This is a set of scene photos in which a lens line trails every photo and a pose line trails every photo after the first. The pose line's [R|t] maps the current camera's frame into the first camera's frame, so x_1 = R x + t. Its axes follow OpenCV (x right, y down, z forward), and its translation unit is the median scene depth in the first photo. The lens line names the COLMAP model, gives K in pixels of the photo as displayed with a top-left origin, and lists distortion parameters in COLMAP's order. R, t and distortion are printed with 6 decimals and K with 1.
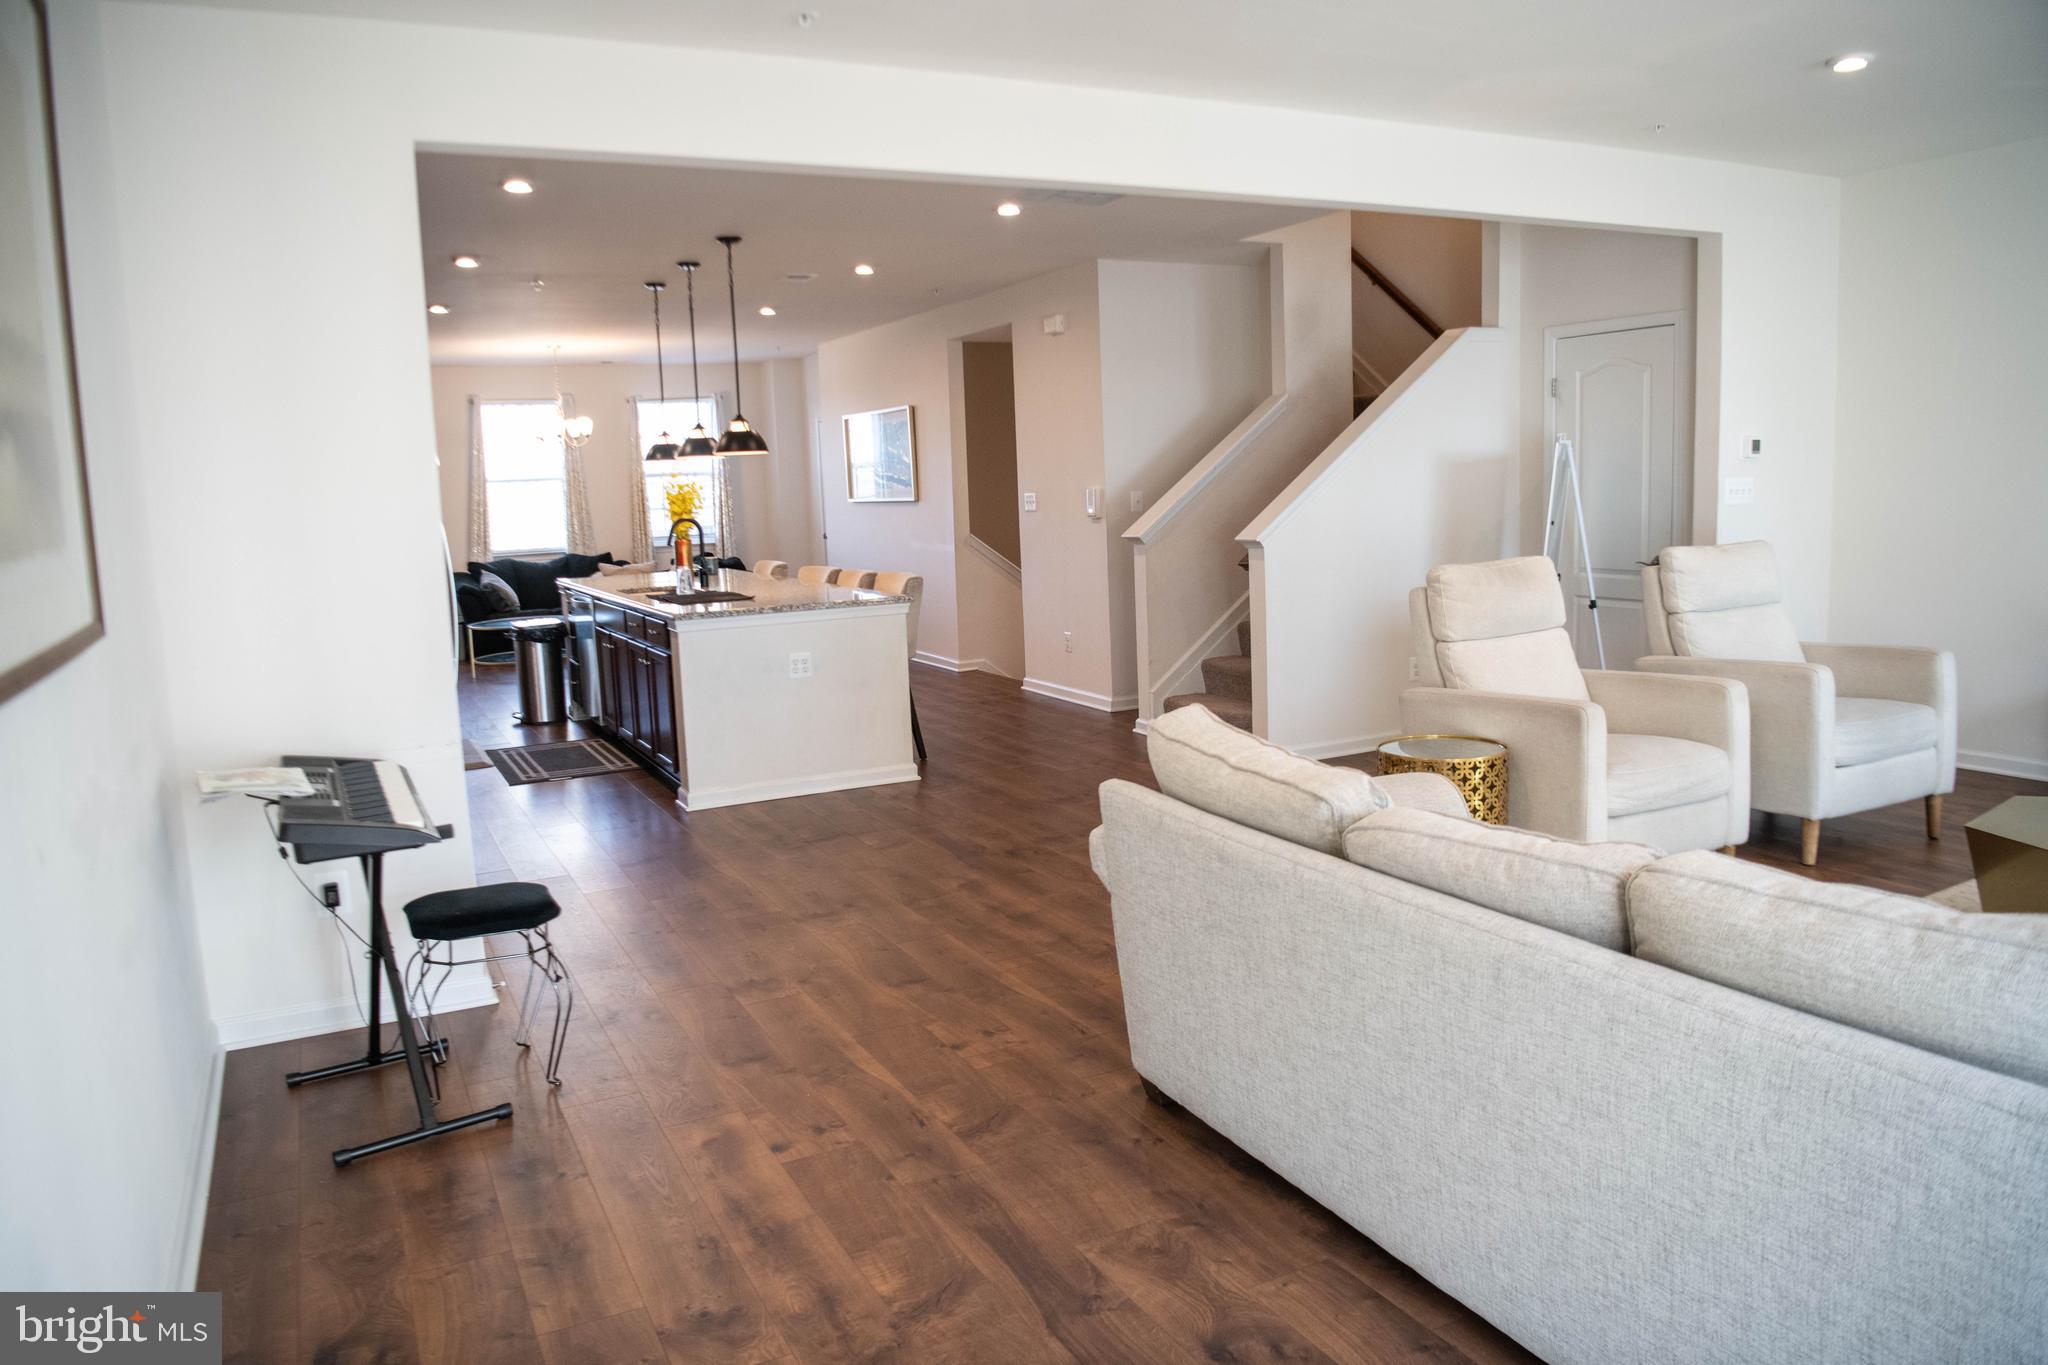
lens RADIAL K [[1403.5, 0, 1022.2], [0, 1403.5, 684.2], [0, 0, 1]] dist [-0.074362, 0.019365]
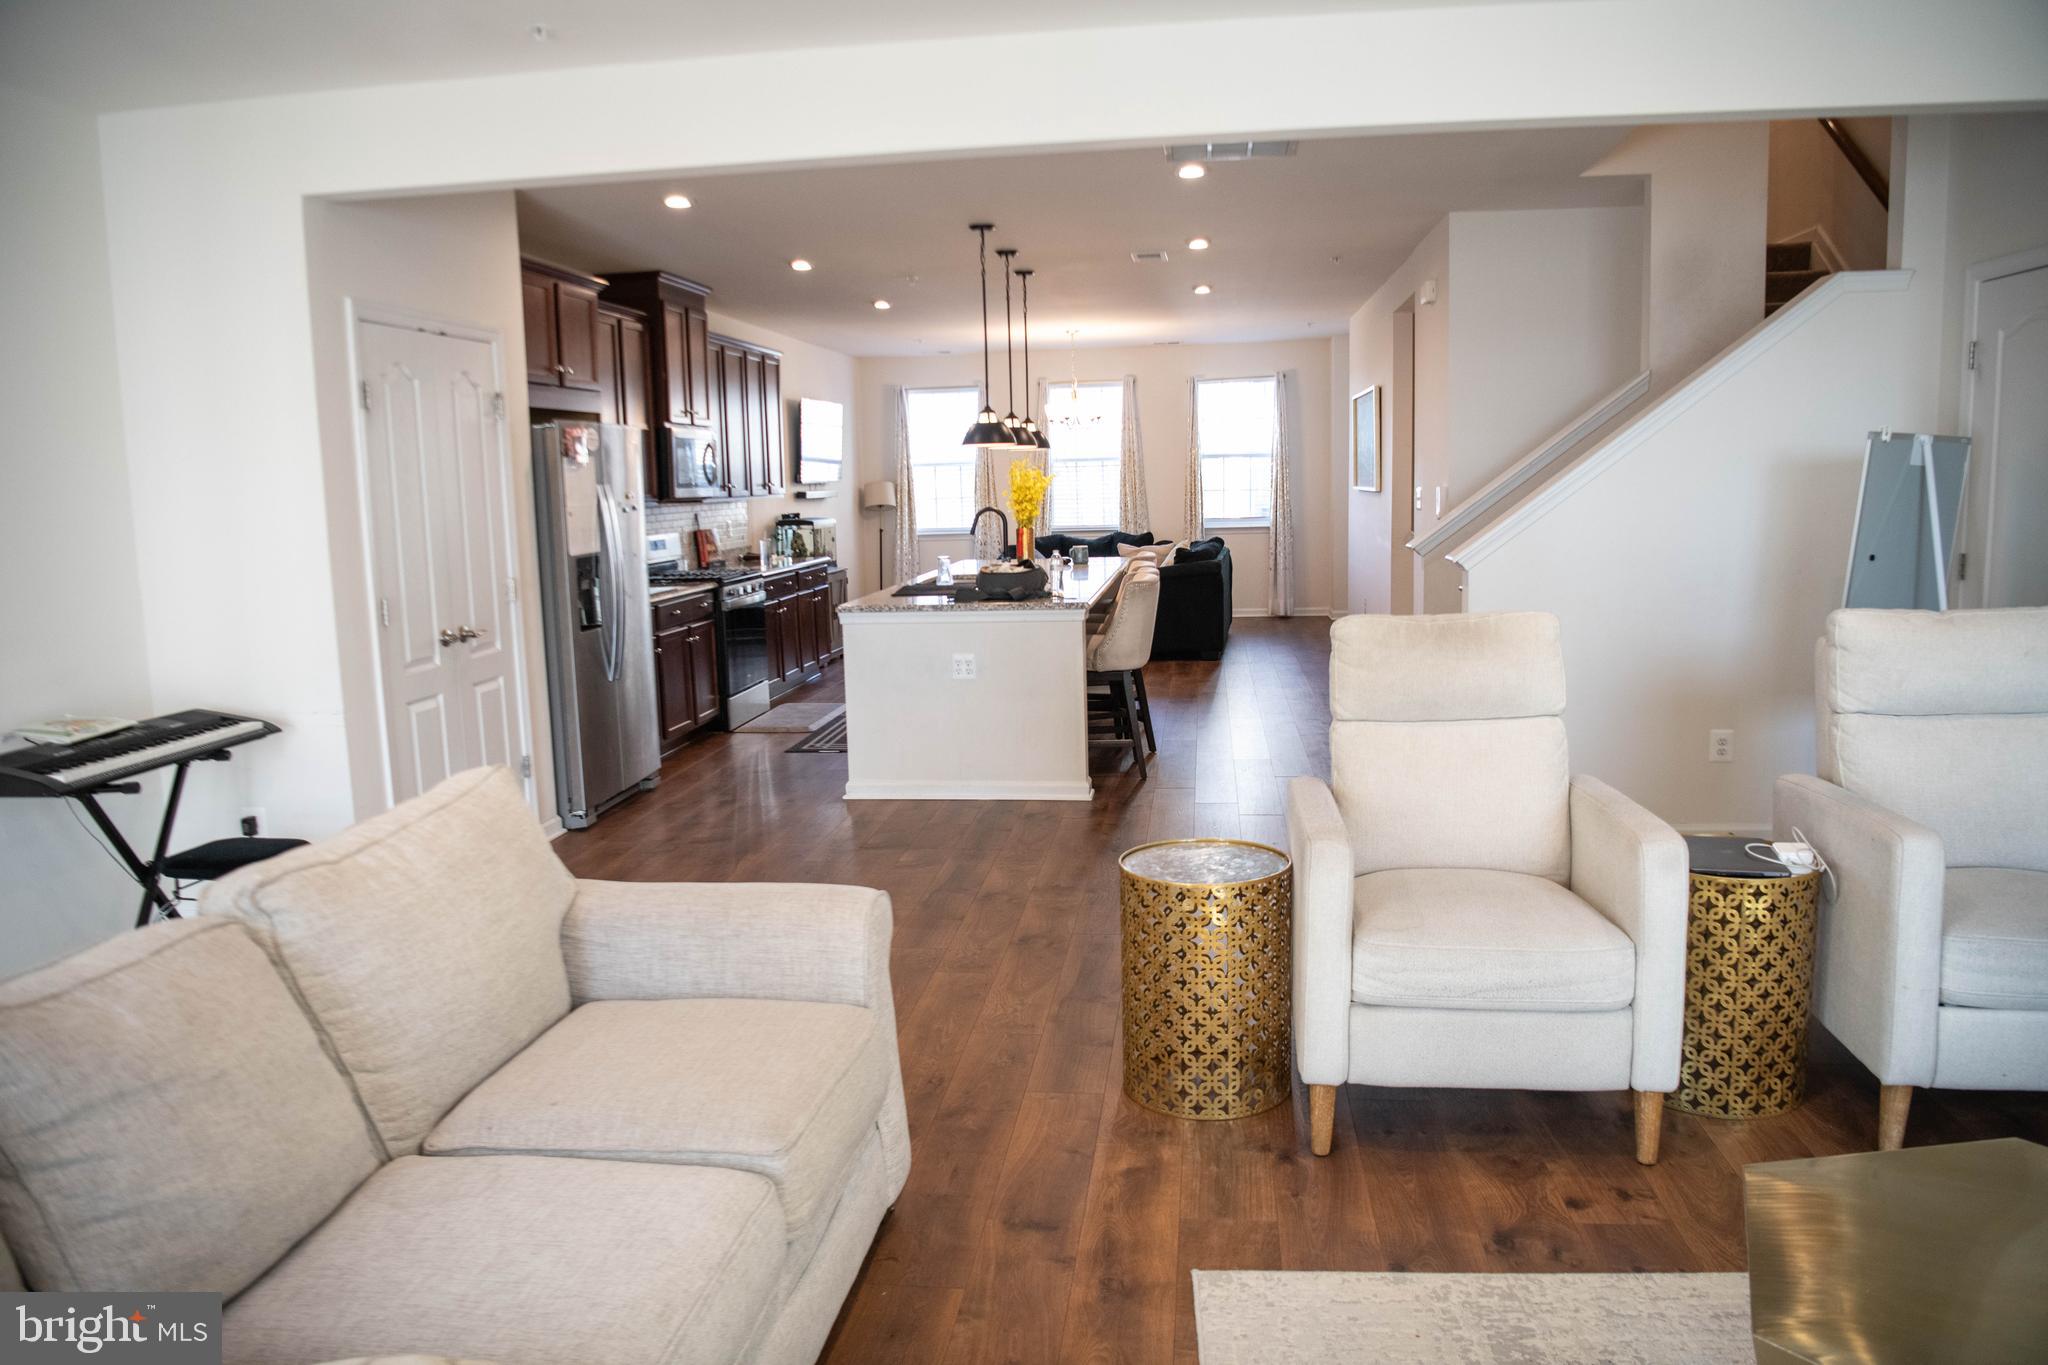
lens RADIAL K [[1403.5, 0, 1022.2], [0, 1403.5, 684.2], [0, 0, 1]] dist [-0.074362, 0.019365]
pose [[0.824610, 0.097126, -0.557301, 0.364896], [-0.085540, 0.995231, 0.046878, -0.043835], [0.559197, 0.009015, 0.828986, 0.187335]]
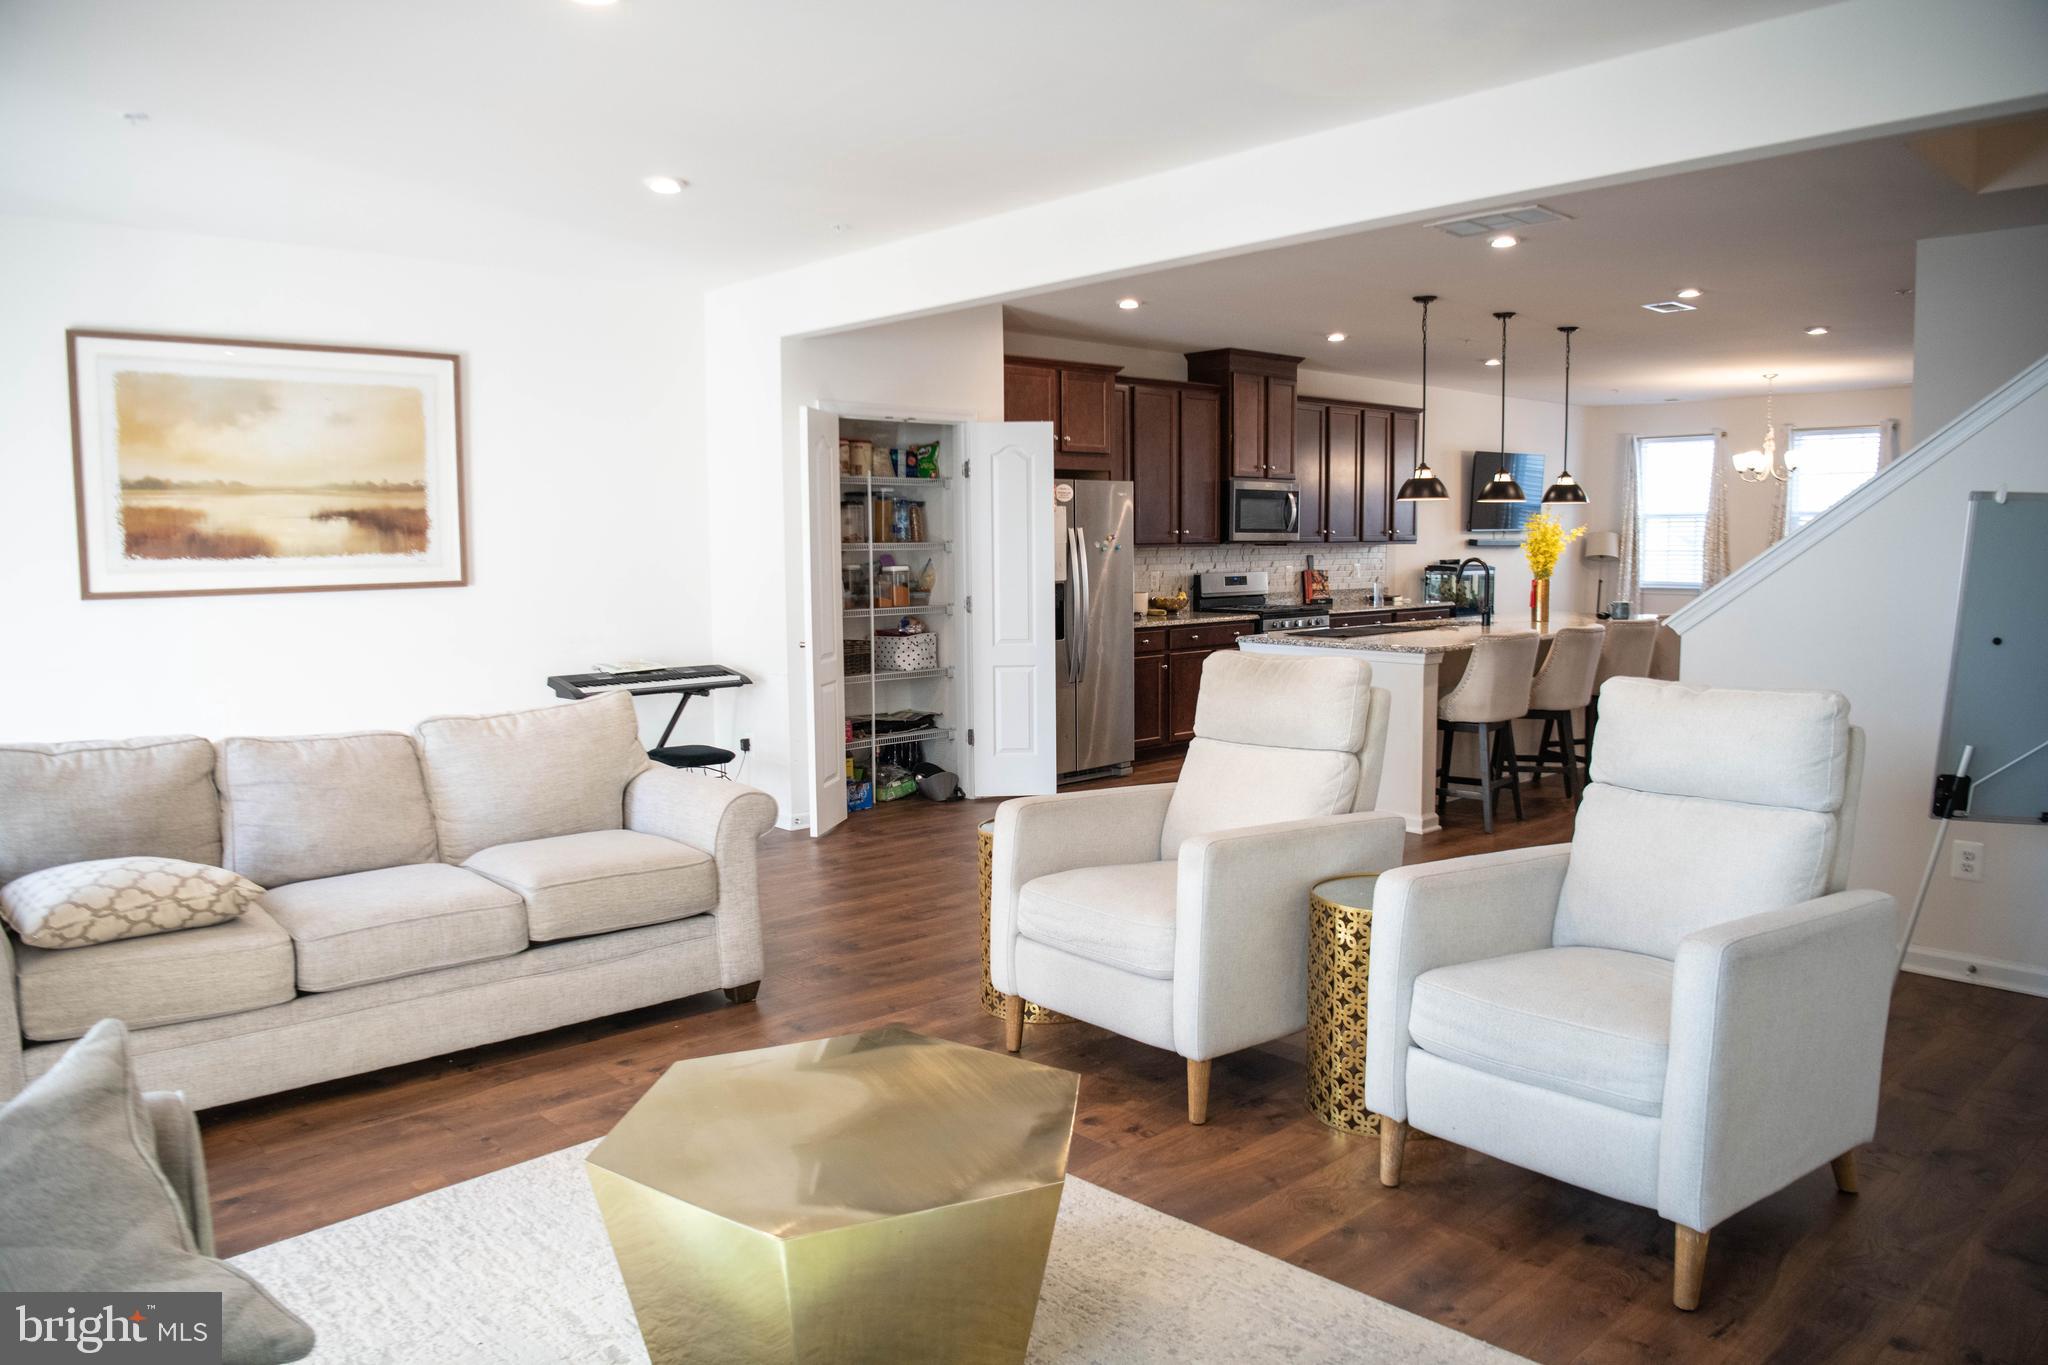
lens RADIAL K [[1403.5, 0, 1022.2], [0, 1403.5, 684.2], [0, 0, 1]] dist [-0.074362, 0.019365]
pose [[0.269265, 0.134722, -0.953596, 0.704083], [-0.140943, 0.985019, 0.099364, -0.085173], [0.952697, 0.107648, 0.284220, 0.404676]]
